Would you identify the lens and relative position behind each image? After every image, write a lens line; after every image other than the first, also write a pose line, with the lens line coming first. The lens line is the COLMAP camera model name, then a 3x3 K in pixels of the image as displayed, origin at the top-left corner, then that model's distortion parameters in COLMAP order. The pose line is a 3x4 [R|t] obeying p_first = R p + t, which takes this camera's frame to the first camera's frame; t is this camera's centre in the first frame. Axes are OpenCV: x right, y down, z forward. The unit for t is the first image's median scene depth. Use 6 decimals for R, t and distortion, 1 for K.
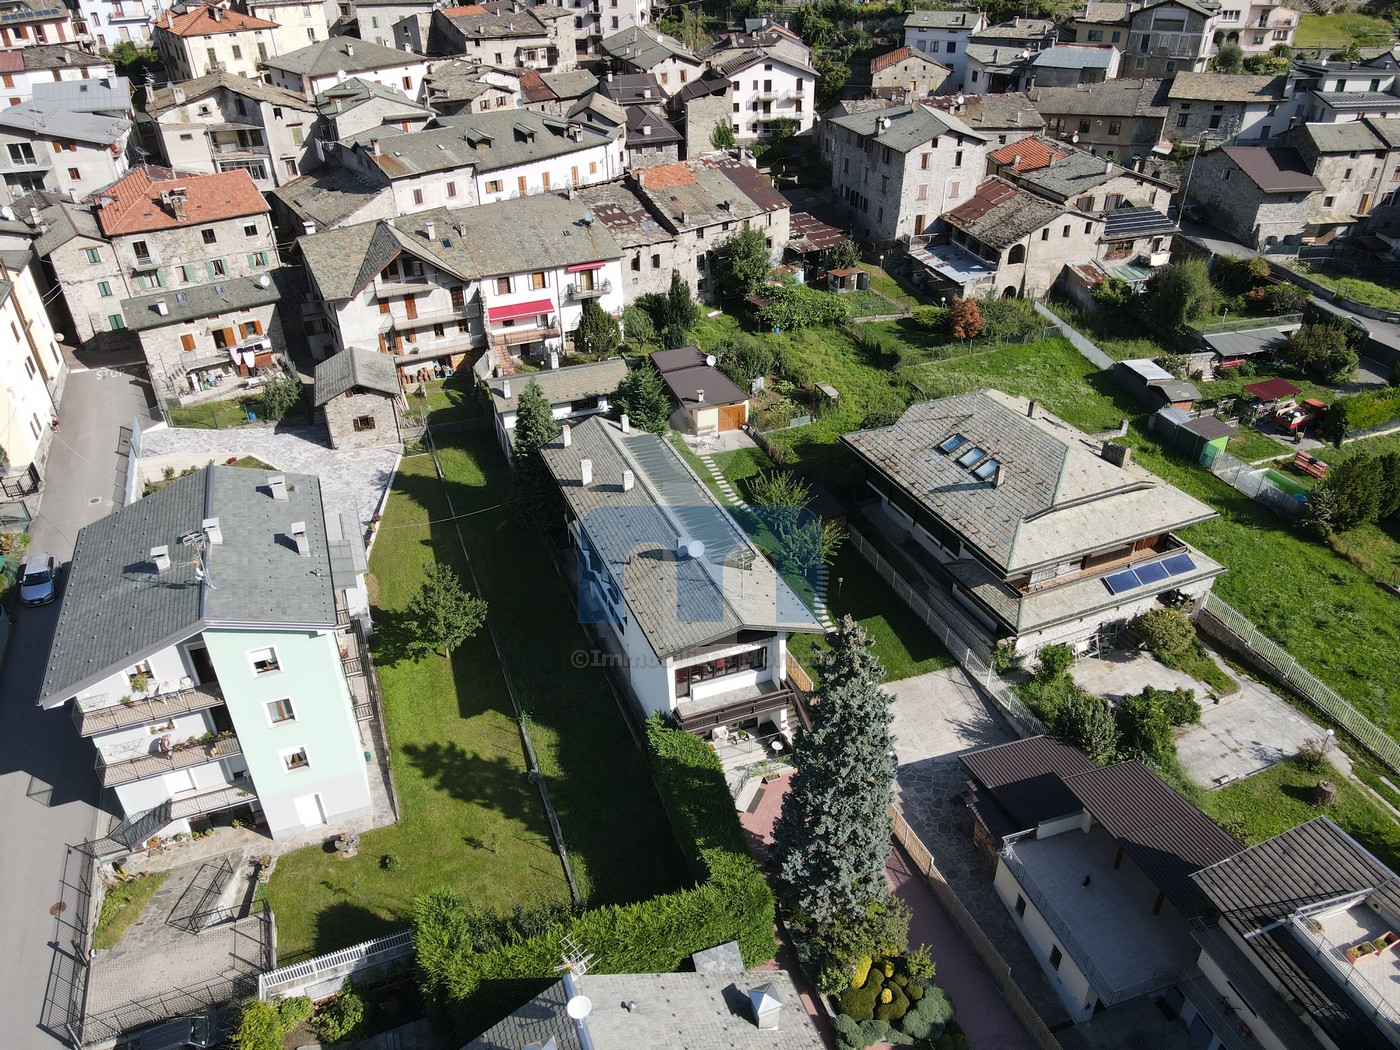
lens RADIAL K [[1021.2, 0, 697.8], [0, 1021.2, 534.3], [0, 0, 1]] dist [0.009401, 0.014163]
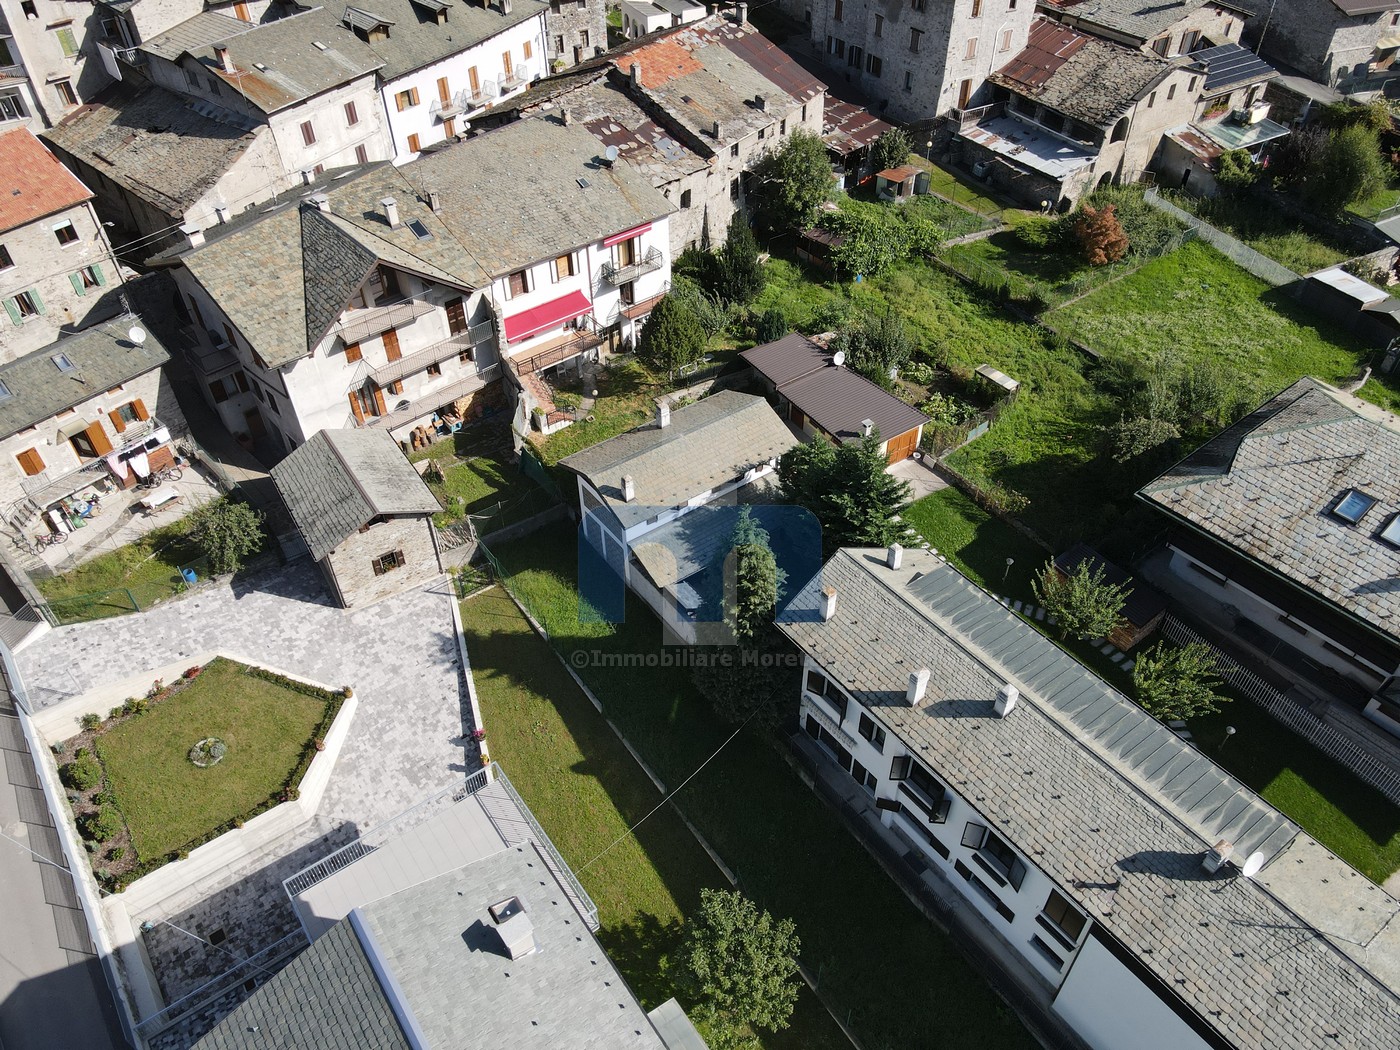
lens RADIAL K [[1019.3, 0, 698.8], [0, 1019.3, 533.6], [0, 0, 1]] dist [0.025561, -0.014117]
pose [[0.965332, -0.176693, 0.192129, -0.225944], [0.140119, 0.971792, 0.189701, -0.190128], [-0.220228, -0.156204, 0.962860, 0.306646]]
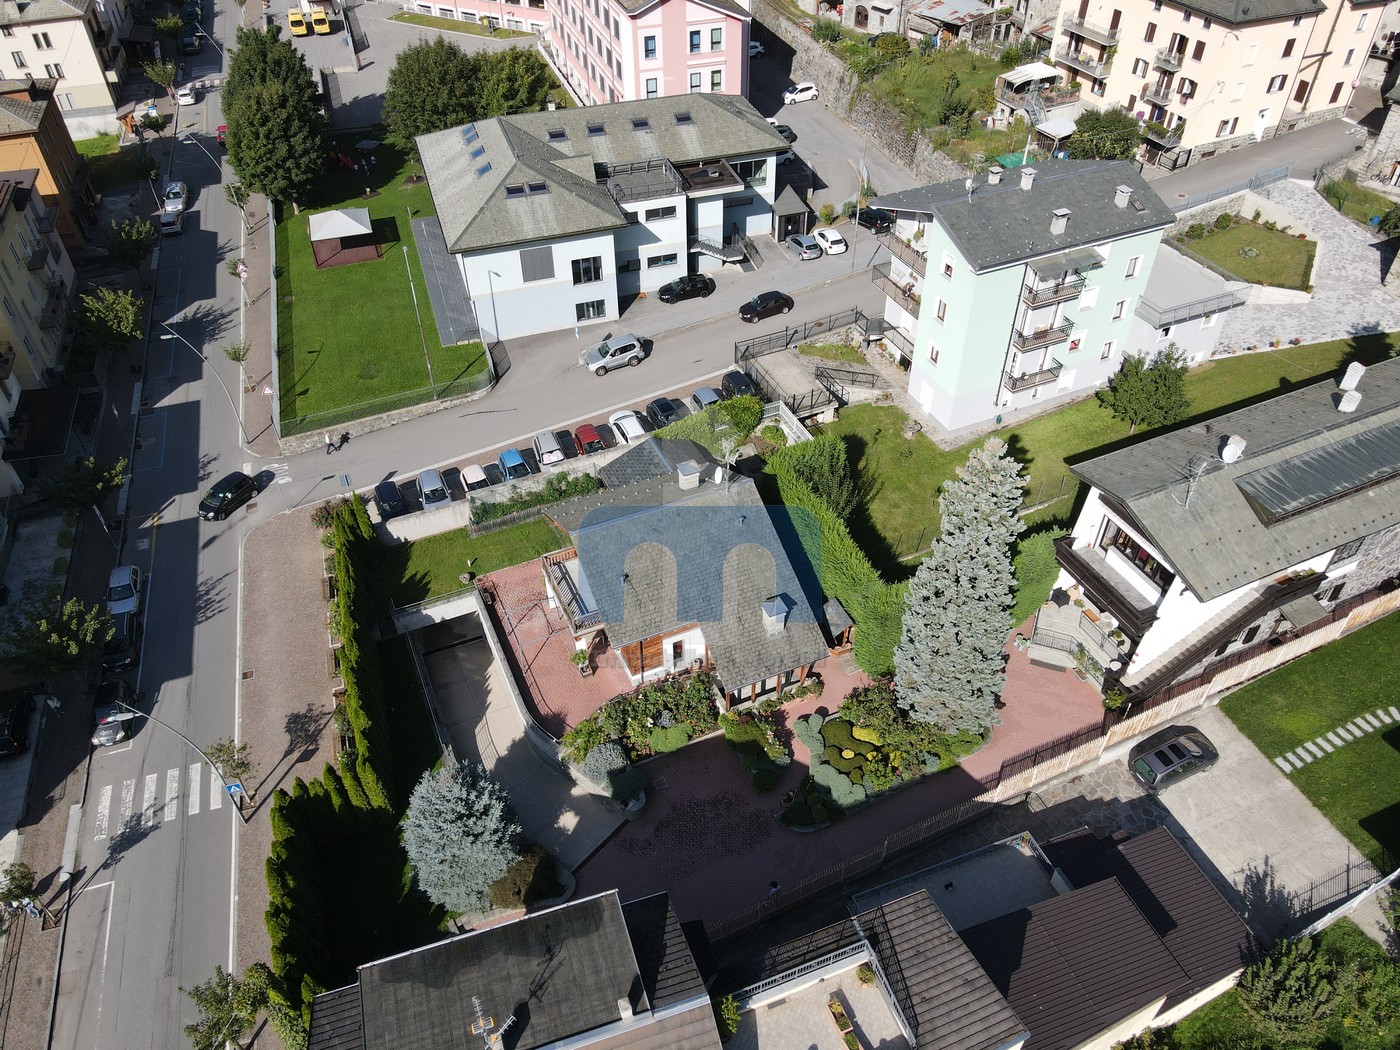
lens RADIAL K [[1024.4, 0, 694.1], [0, 1024.4, 532.5], [0, 0, 1]] dist [0.012466, 0.000006]
pose [[0.054301, 0.678093, -0.732968, 0.393850], [-0.528963, 0.642125, 0.554864, -0.111376], [0.846906, 0.357583, 0.393554, 0.158140]]
